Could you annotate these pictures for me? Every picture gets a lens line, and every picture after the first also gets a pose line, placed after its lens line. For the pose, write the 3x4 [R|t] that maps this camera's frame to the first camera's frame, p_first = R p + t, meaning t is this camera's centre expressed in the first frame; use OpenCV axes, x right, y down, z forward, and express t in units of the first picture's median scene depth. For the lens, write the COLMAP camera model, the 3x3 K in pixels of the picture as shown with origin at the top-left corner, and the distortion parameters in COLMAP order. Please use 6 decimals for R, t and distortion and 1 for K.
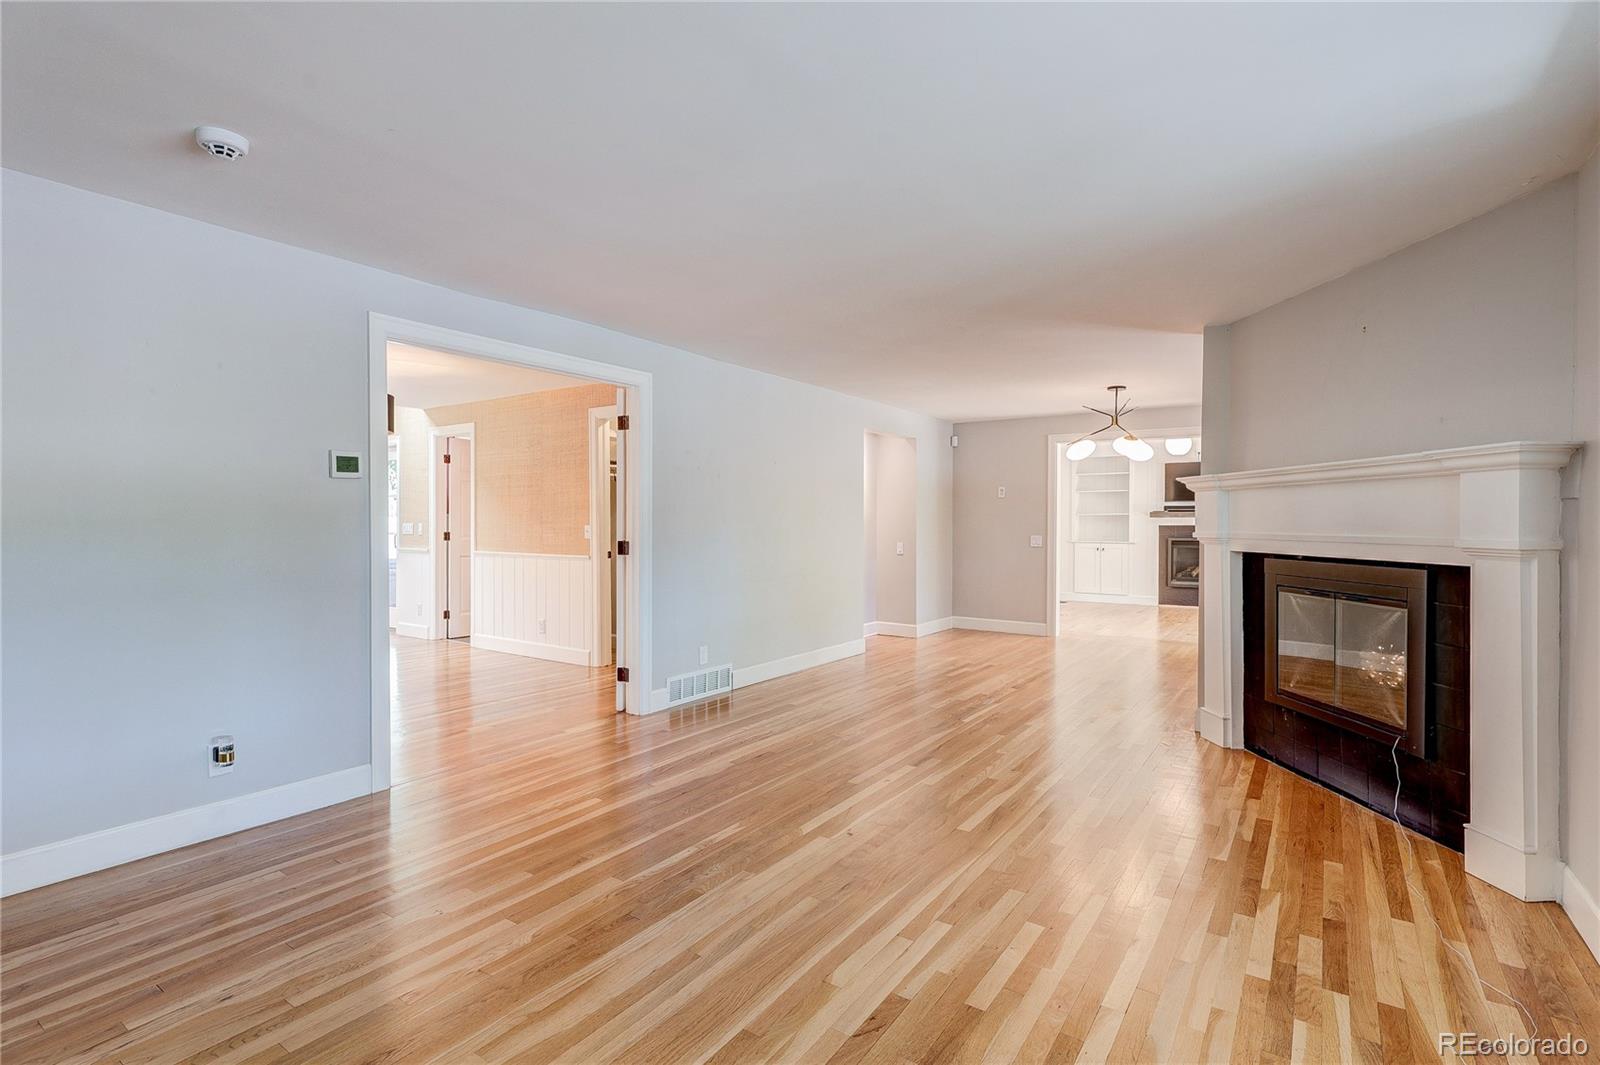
lens RADIAL K [[800.2, 0, 800.0], [0, 800.2, 532.5], [0, 0, 1]] dist [-0.000741, -0.000611]
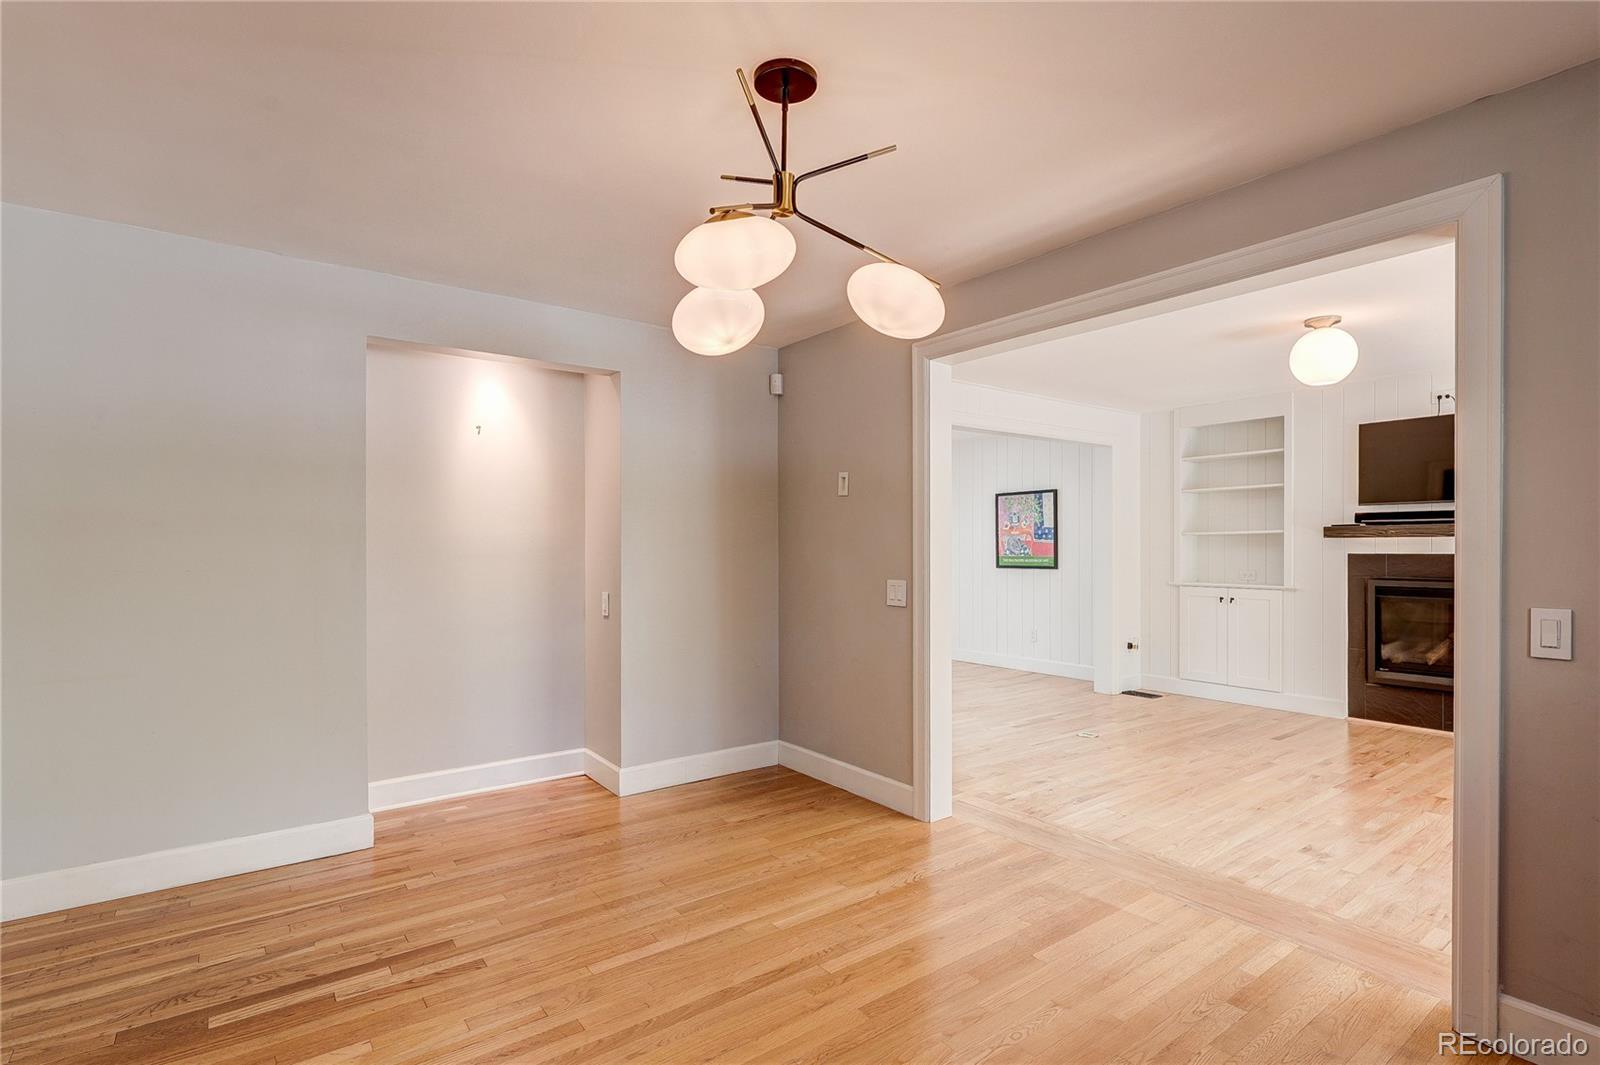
lens RADIAL K [[771.8, 0, 802.3], [0, 771.8, 557.9], [0, 0, 1]] dist [0.001999, 0.000752]
pose [[0.940195, 0.002678, -0.340626, 0.817038], [-0.002243, 0.999996, 0.001670, -0.018680], [0.340629, -0.000806, 0.940197, 1.234805]]
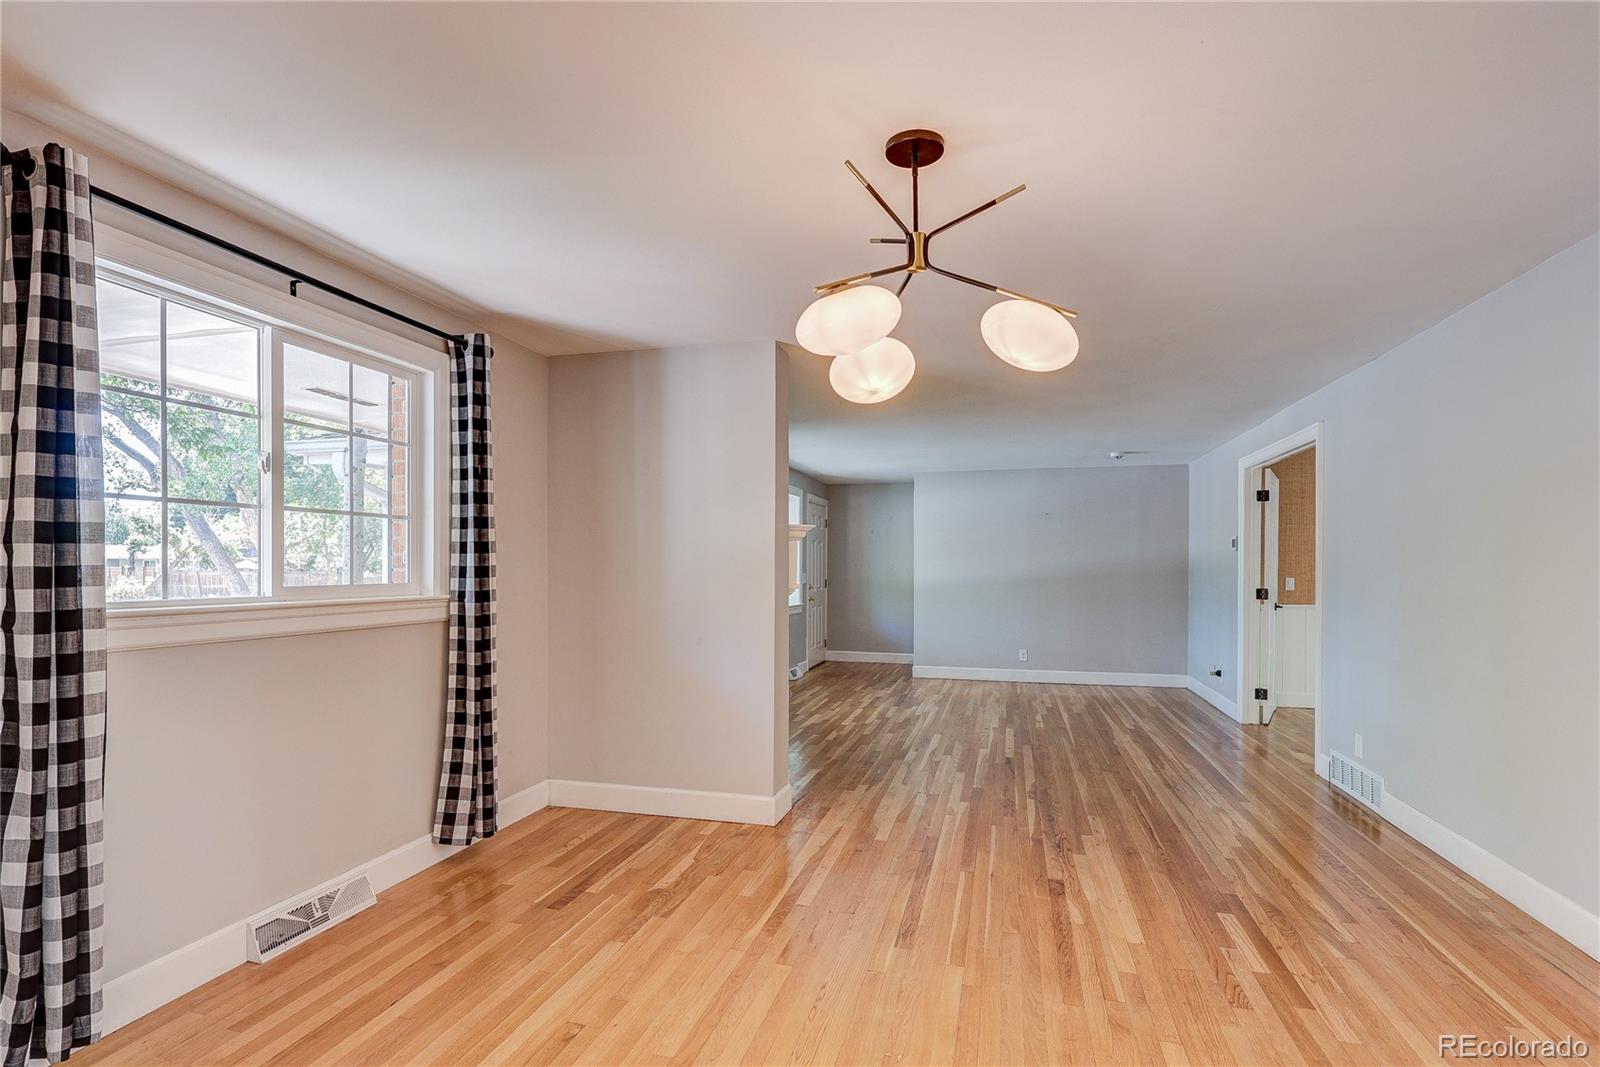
lens RADIAL K [[777.9, 0, 796.2], [0, 777.9, 580.4], [0, 0, 1]] dist [0.000120, -0.000052]
pose [[-0.951060, -0.004925, -0.308968, 0.872559], [-0.013908, 0.999542, 0.026878, -0.030202], [0.308694, 0.029859, -0.950693, 2.102651]]
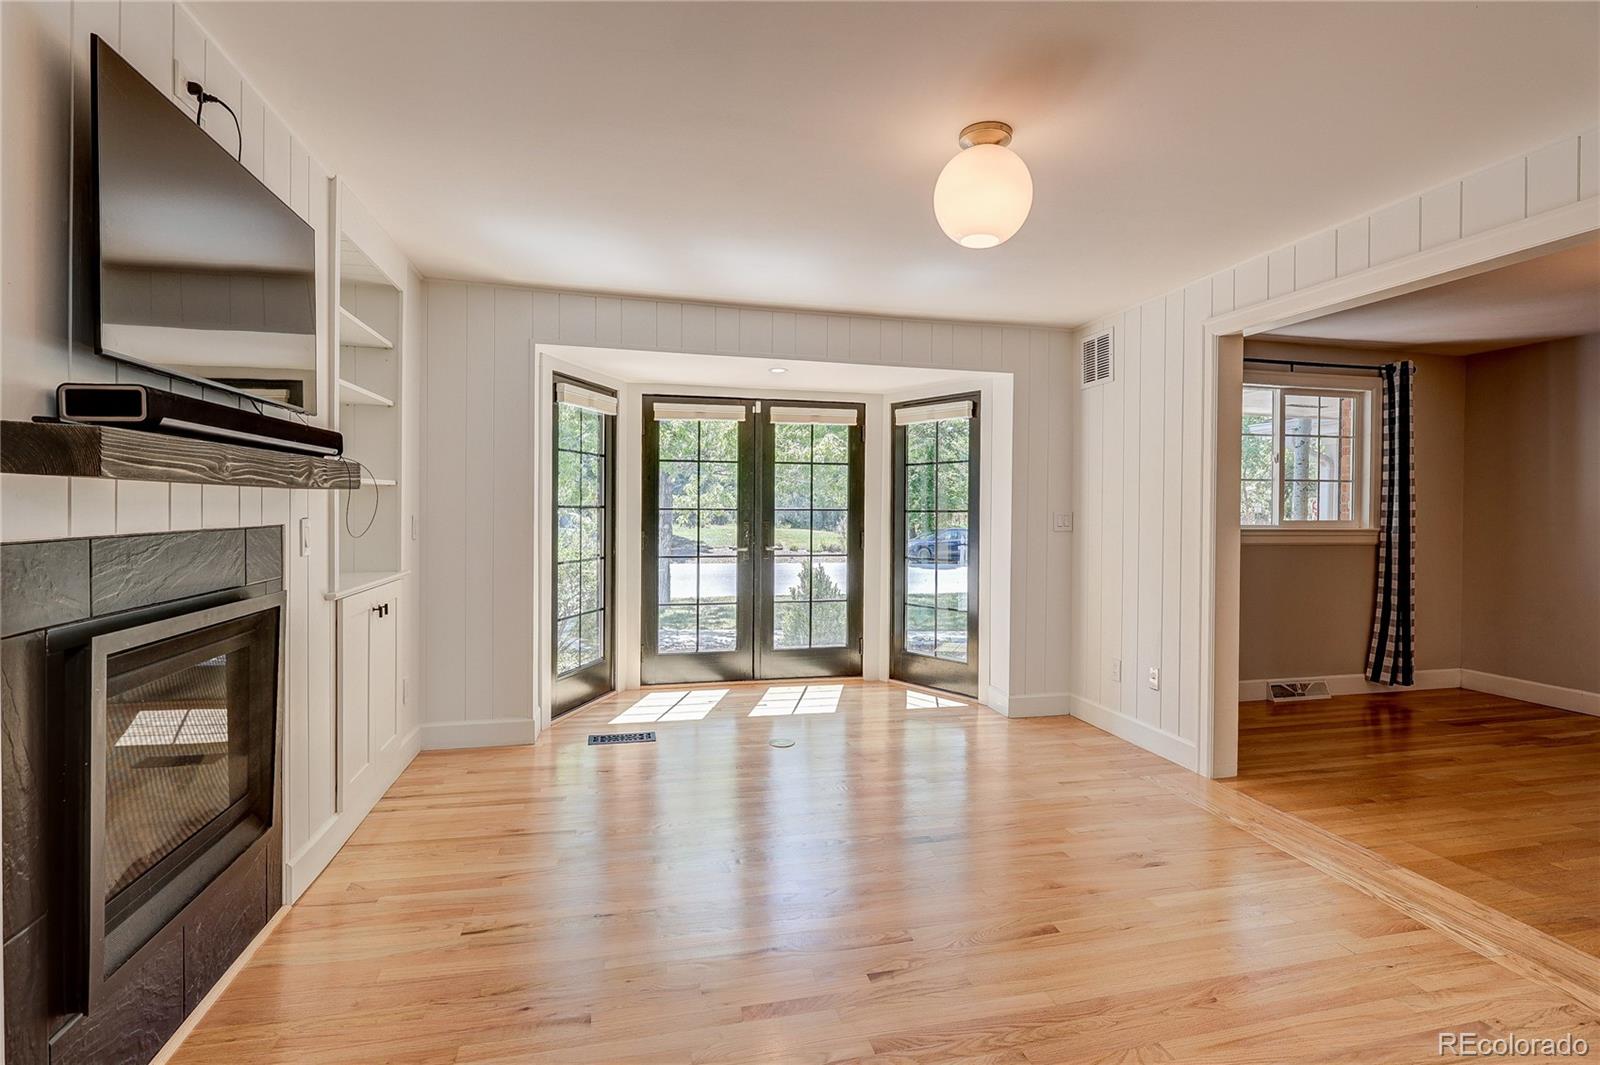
lens RADIAL K [[763.9, 0, 797.2], [0, 763.9, 514.3], [0, 0, 1]] dist [-0.001987, -0.000477]
pose [[-0.727911, -0.016235, 0.685480, 0.807614], [0.001442, 0.999681, 0.025208, -0.044194], [-0.685670, 0.019338, -0.727655, 2.751615]]
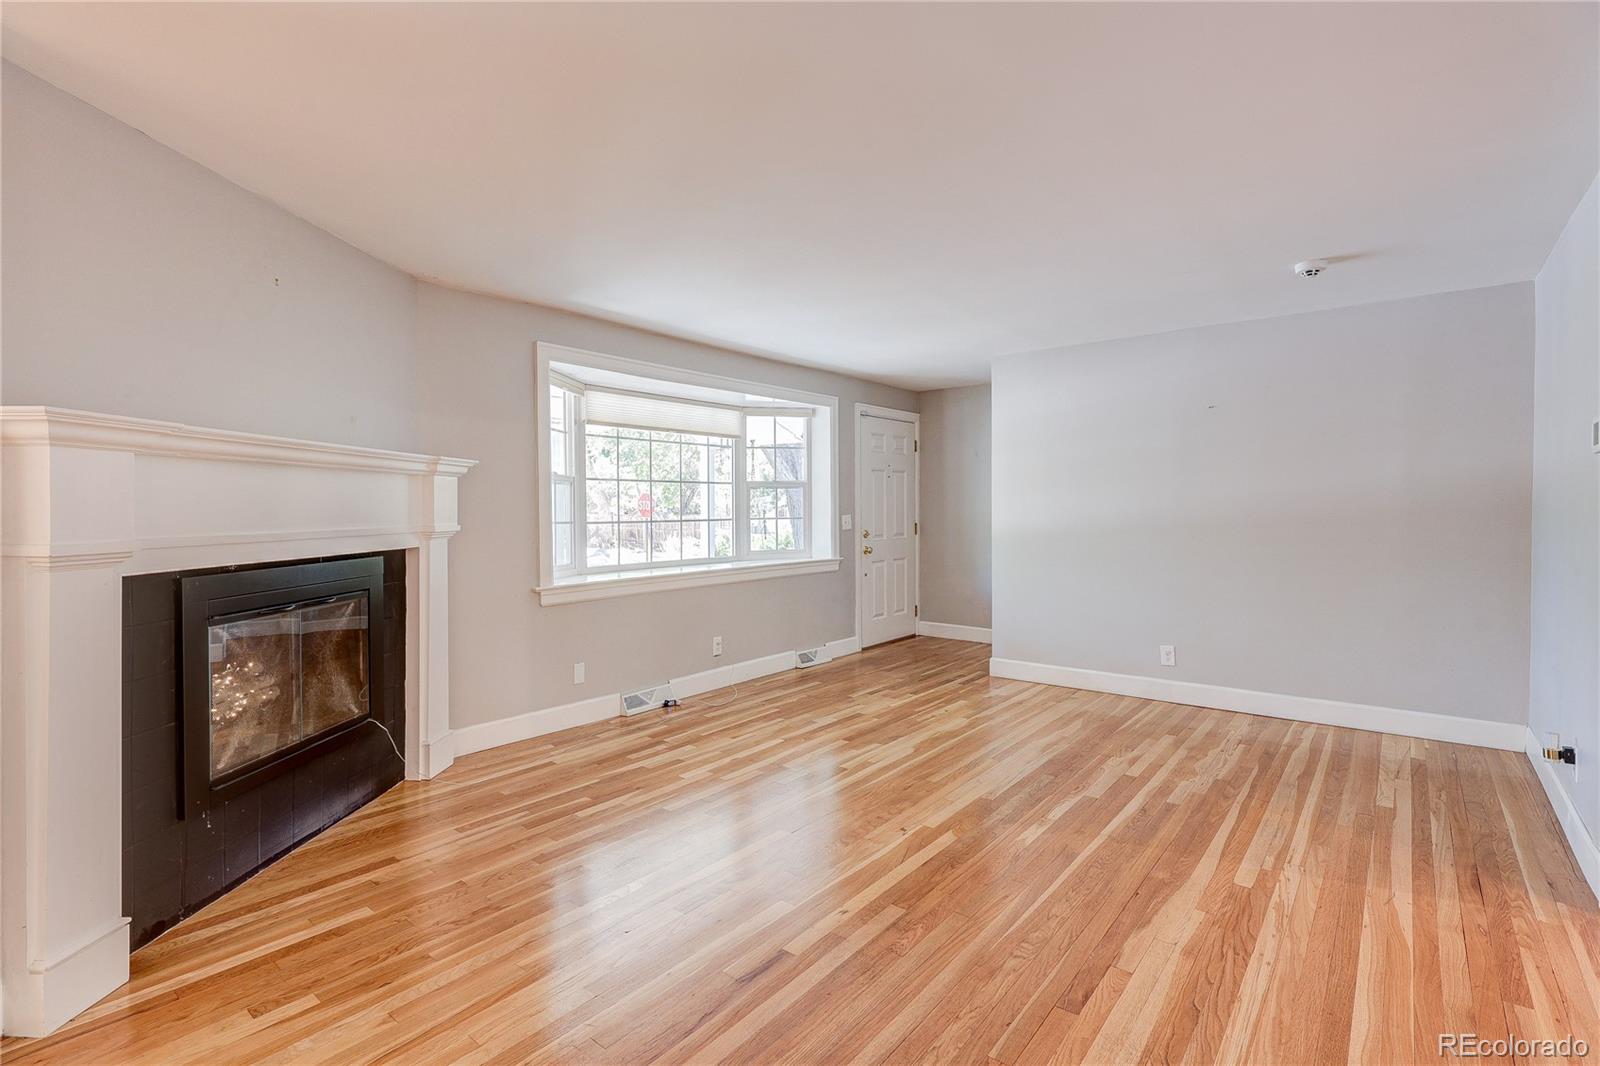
lens RADIAL K [[759.2, 0, 777.7], [0, 759.2, 525.5], [0, 0, 1]] dist [-0.001939, -0.000681]
pose [[-0.993754, -0.002004, 0.111577, 0.088421], [0.002102, 0.999325, 0.036671, -0.026553], [-0.111575, 0.036676, -0.993079, 1.515860]]
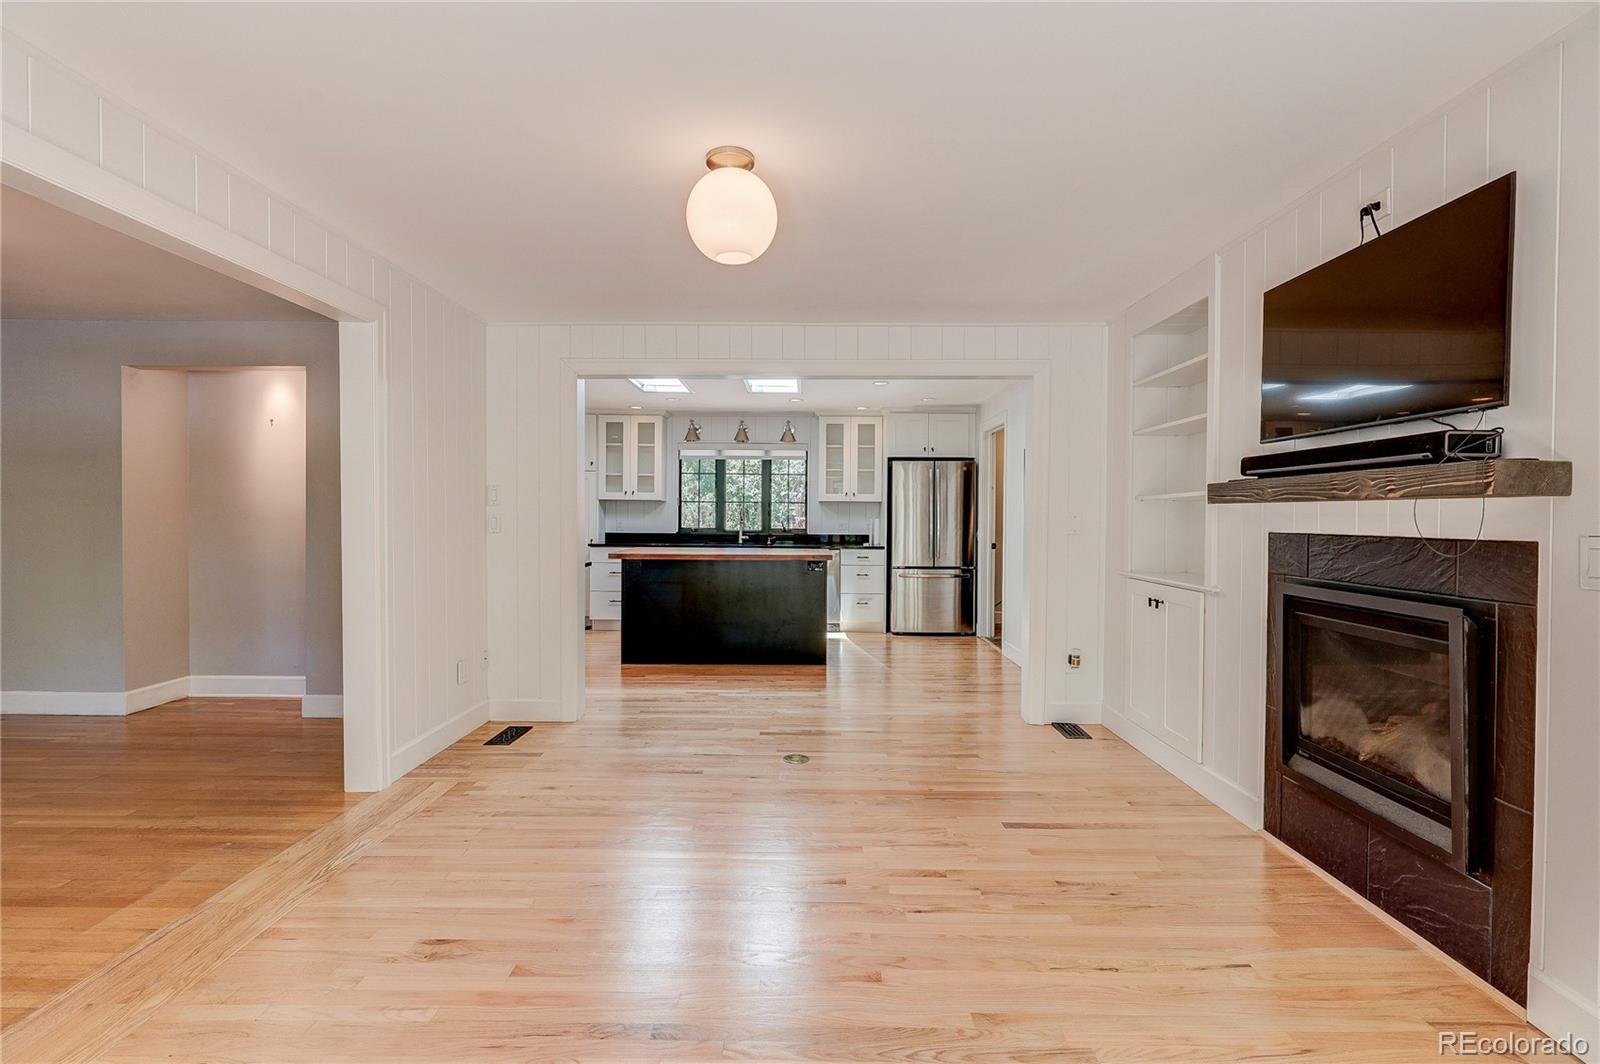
lens RADIAL K [[740.2, 0, 798.5], [0, 740.2, 525.3], [0, 0, 1]] dist [-0.000030, -0.000163]
pose [[0.543475, 0.013511, -0.839317, 1.567192], [-0.018860, 0.999815, 0.003883, -0.026931], [0.839213, 0.013719, 0.543629, 2.024931]]
